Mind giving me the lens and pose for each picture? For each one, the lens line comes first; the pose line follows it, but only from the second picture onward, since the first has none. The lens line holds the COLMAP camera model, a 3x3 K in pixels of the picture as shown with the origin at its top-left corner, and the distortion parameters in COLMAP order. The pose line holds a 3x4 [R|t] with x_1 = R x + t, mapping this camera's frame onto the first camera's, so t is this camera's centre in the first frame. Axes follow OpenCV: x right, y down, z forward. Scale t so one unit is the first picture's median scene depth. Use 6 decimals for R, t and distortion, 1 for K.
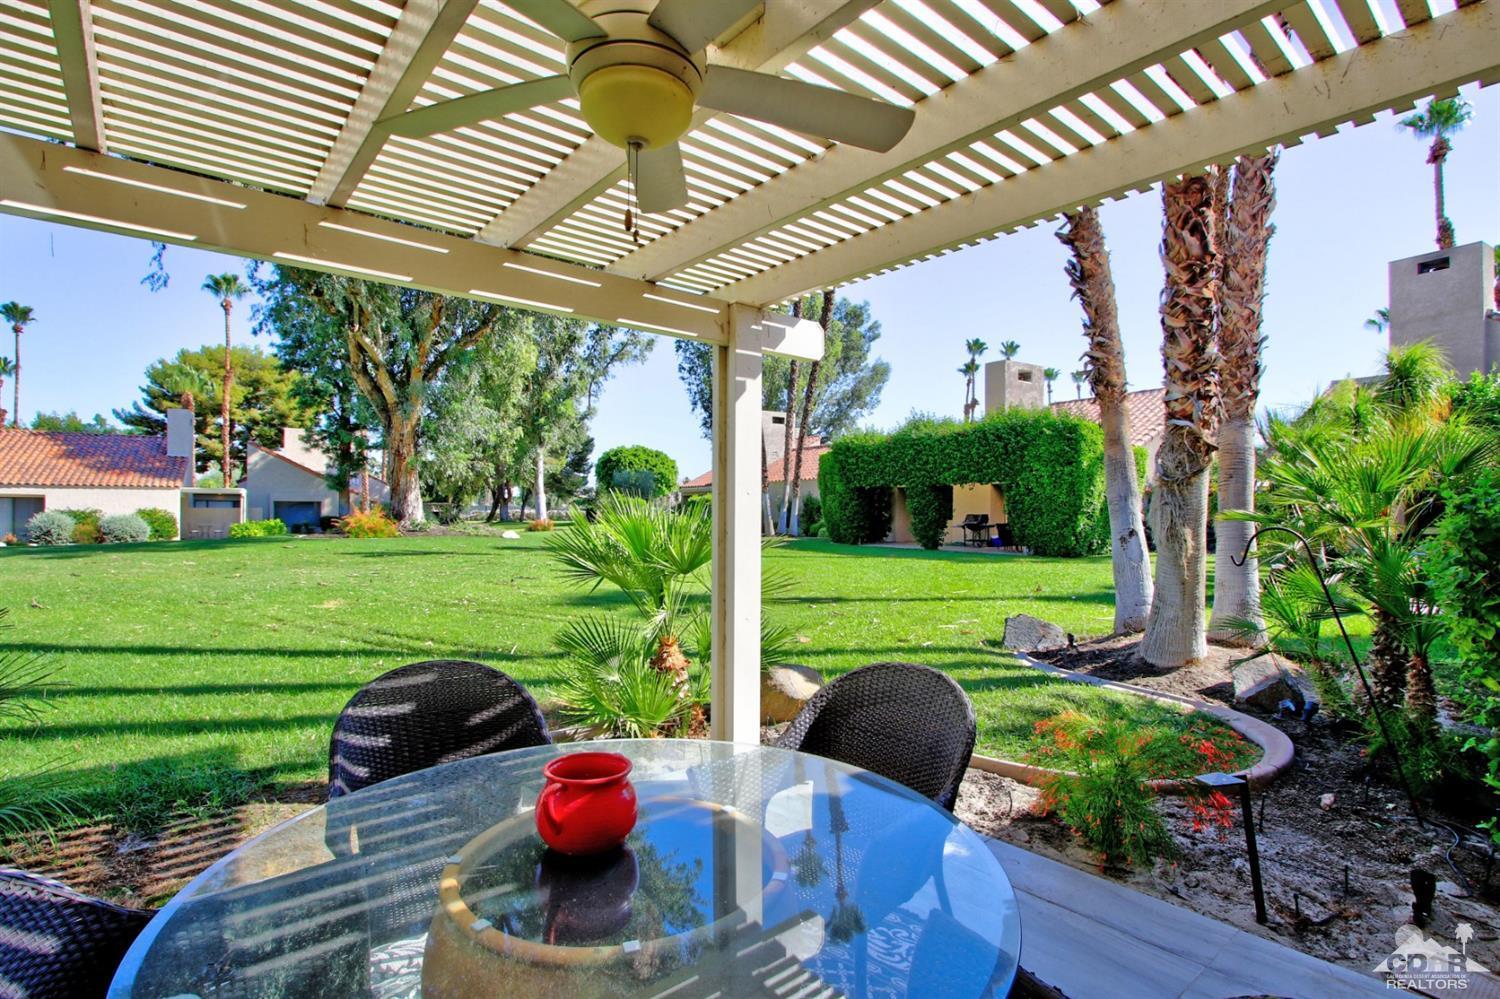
lens RADIAL K [[725.3, 0, 748.7], [0, 725.3, 512.2], [0, 0, 1]] dist [-0.011118, -0.000509]
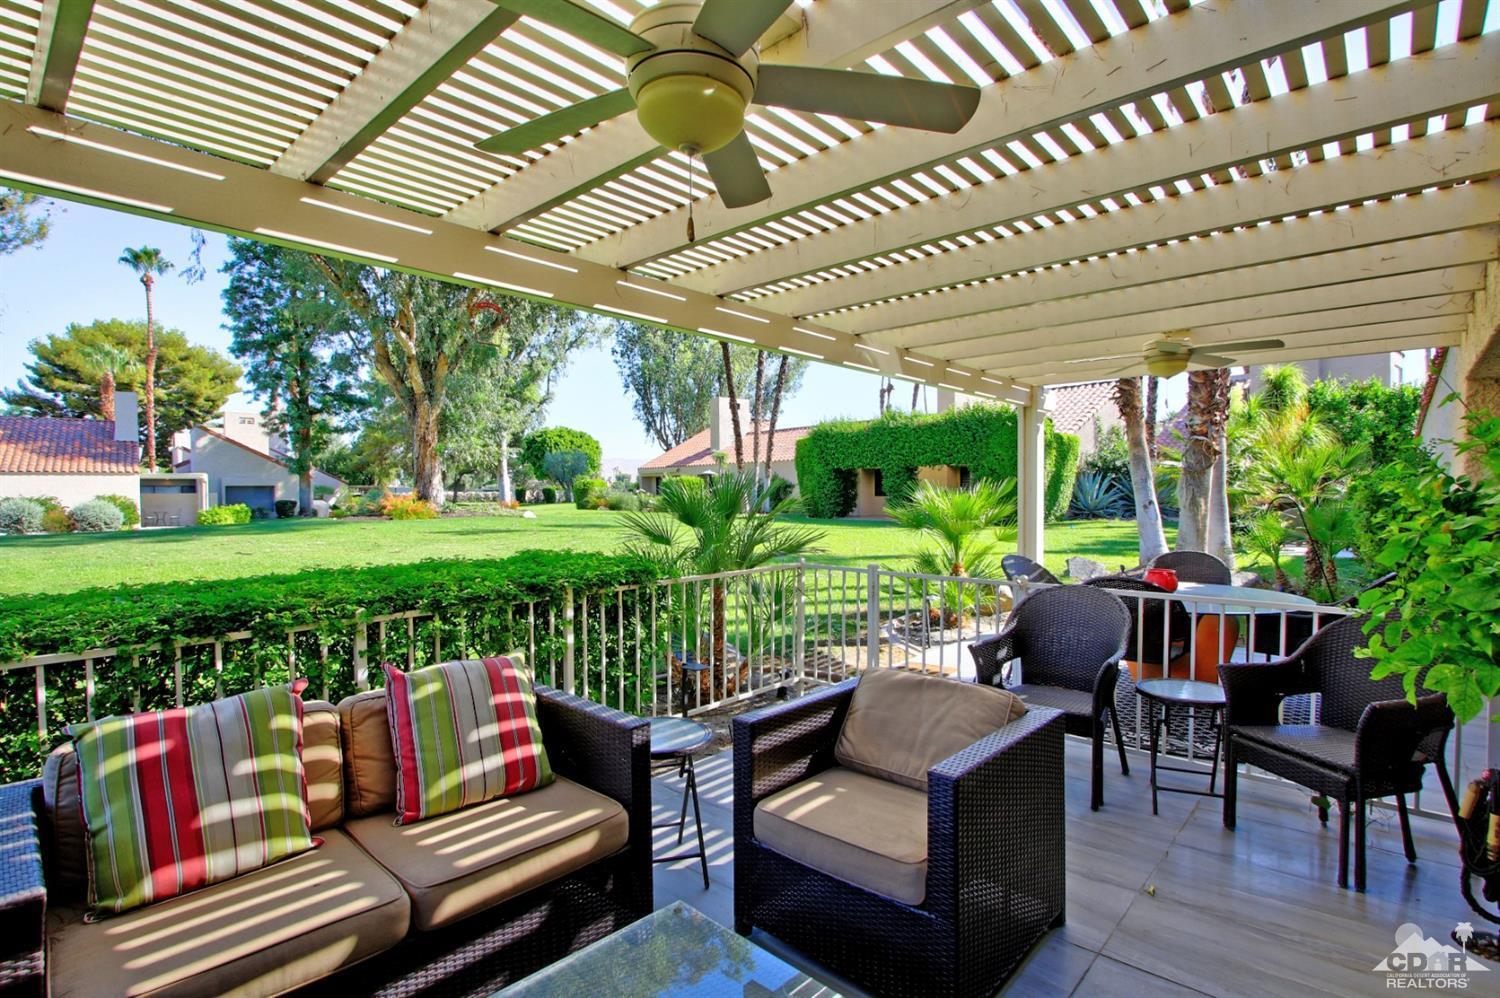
lens RADIAL K [[721.3, 0, 749.3], [0, 721.3, 510.7], [0, 0, 1]] dist [-0.010336, 0.000586]
pose [[0.990041, -0.014924, 0.139987, -0.104108], [0.011080, 0.999541, 0.028196, -0.001295], [-0.140343, -0.026364, 0.989752, -0.081511]]
